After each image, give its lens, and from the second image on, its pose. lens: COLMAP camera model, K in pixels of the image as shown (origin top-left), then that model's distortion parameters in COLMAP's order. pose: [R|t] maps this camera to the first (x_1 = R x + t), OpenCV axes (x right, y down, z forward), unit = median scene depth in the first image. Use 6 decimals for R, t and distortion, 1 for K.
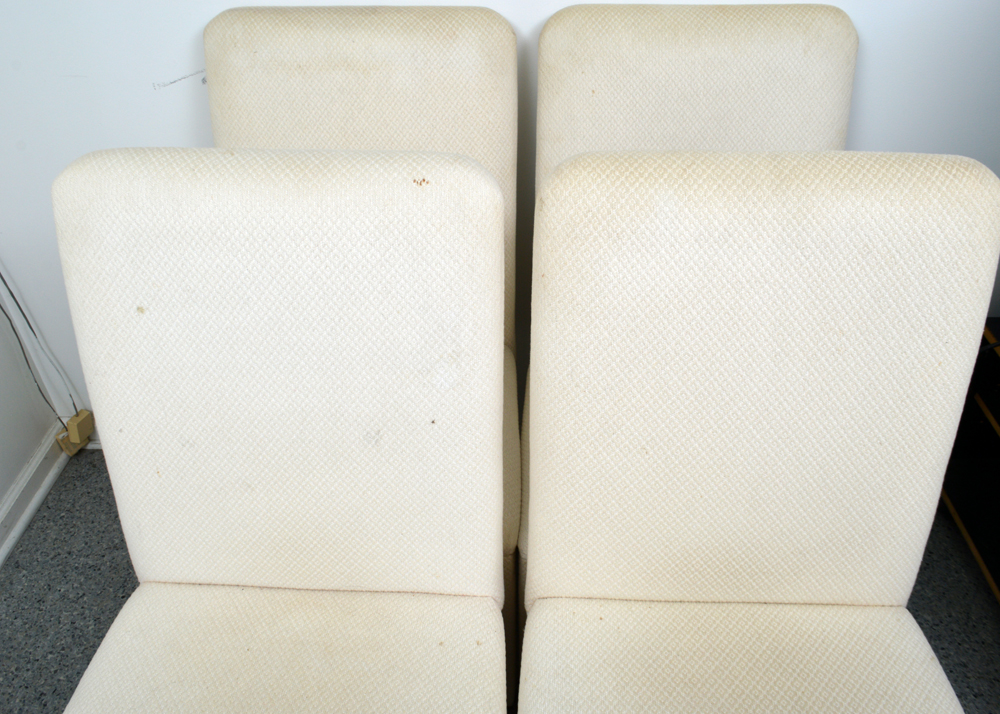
lens RADIAL K [[837.2, 0, 497.6], [0, 837.2, 363.7], [0, 0, 1]] dist [-0.020800, 0.014301]
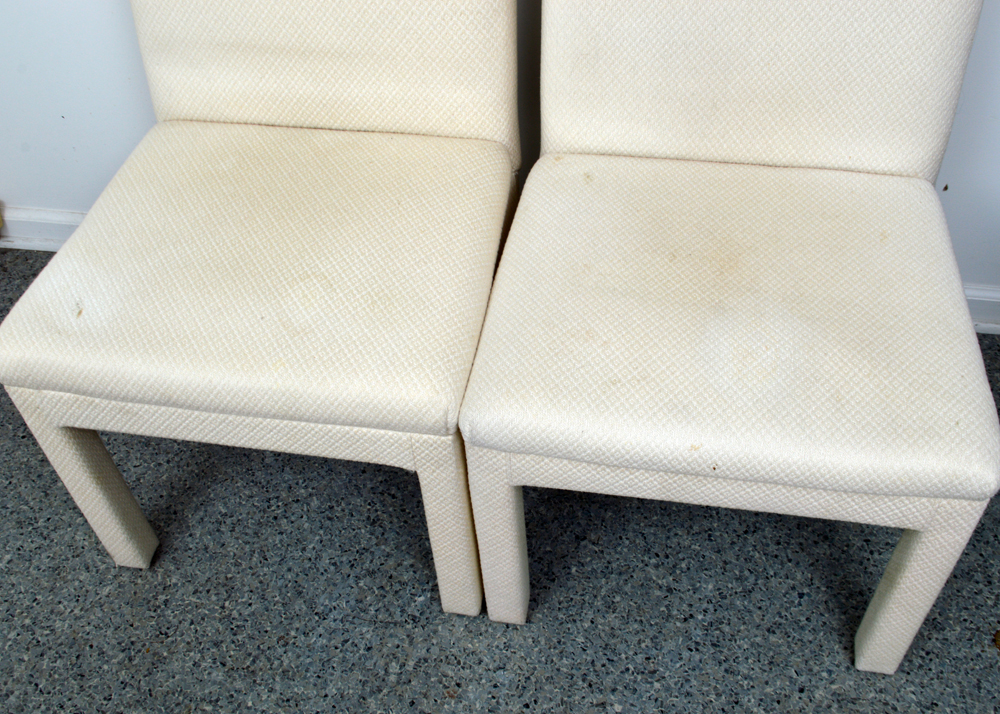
lens RADIAL K [[1076.6, 0, 498.5], [0, 1076.6, 360.4], [0, 0, 1]] dist [-0.019930, 0.000000]
pose [[0.991021, 0.073831, -0.111478, 0.160795], [-0.050891, 0.979253, 0.196146, -0.026696], [0.123647, -0.188712, 0.974217, 0.085036]]
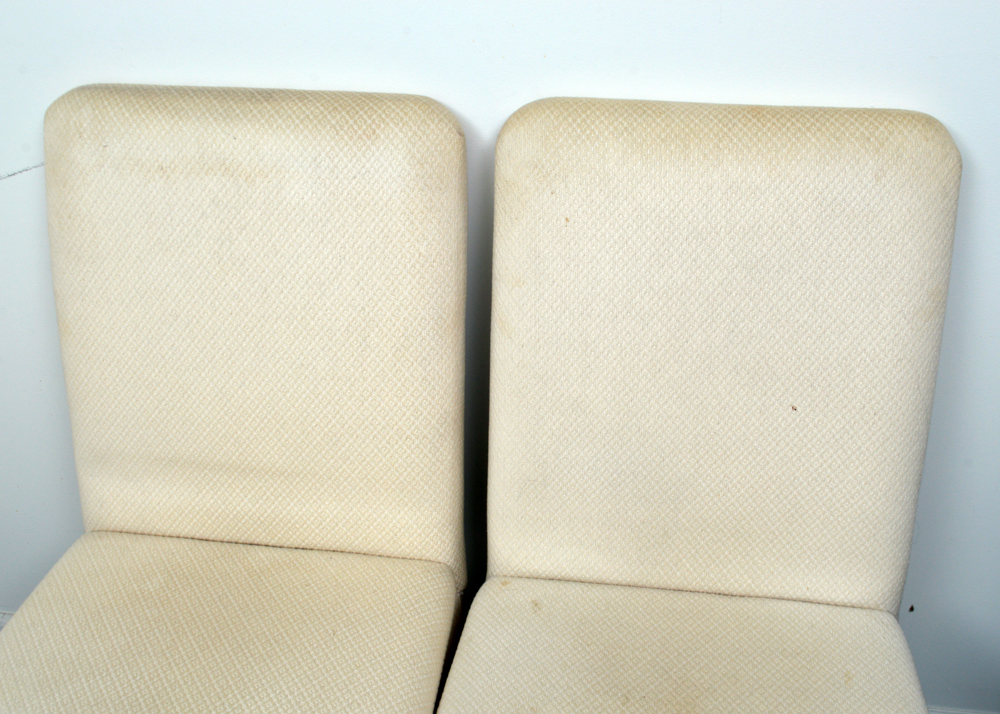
lens RADIAL K [[1146.7, 0, 497.3], [0, 1146.7, 364.8], [0, 0, 1]] dist [-0.025618, 0.000000]
pose [[0.993897, 0.056355, -0.094831, 0.170283], [-0.066690, 0.991736, -0.109596, -0.108471], [0.087871, 0.115251, 0.989442, 0.073849]]
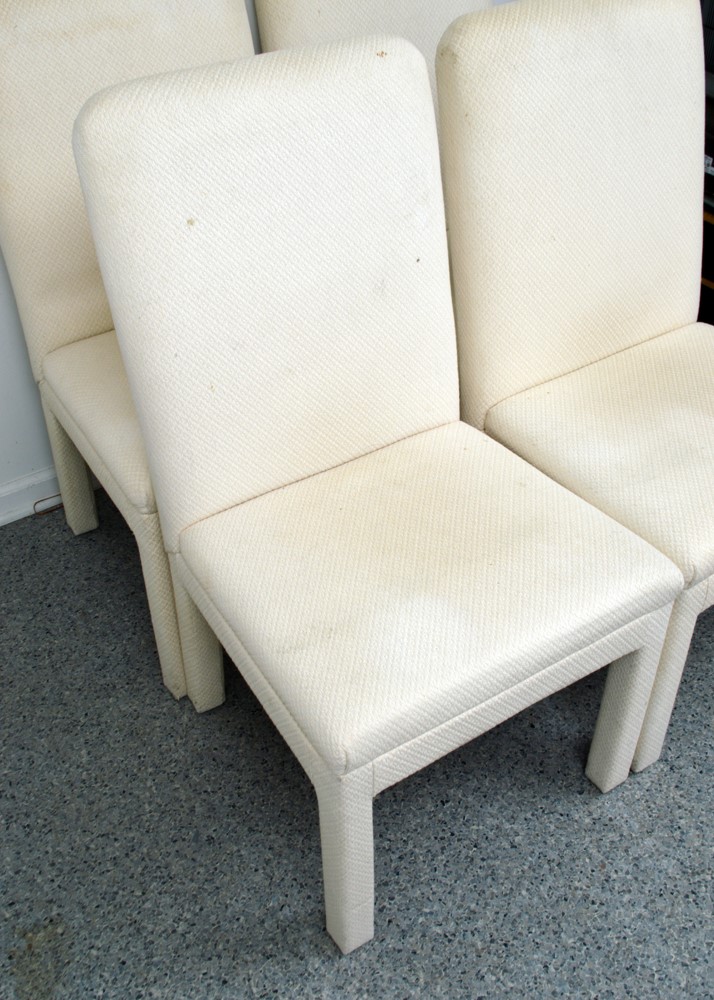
lens RADIAL K [[1076.6, 0, 363.4], [0, 1076.6, 504.0], [0, 0, 1]] dist [-0.019930, 0.000000]
pose [[0.806666, -0.368214, 0.462287, -0.817873], [0.361322, 0.926250, 0.107275, 0.165809], [-0.467693, 0.080499, 0.880218, -0.257011]]
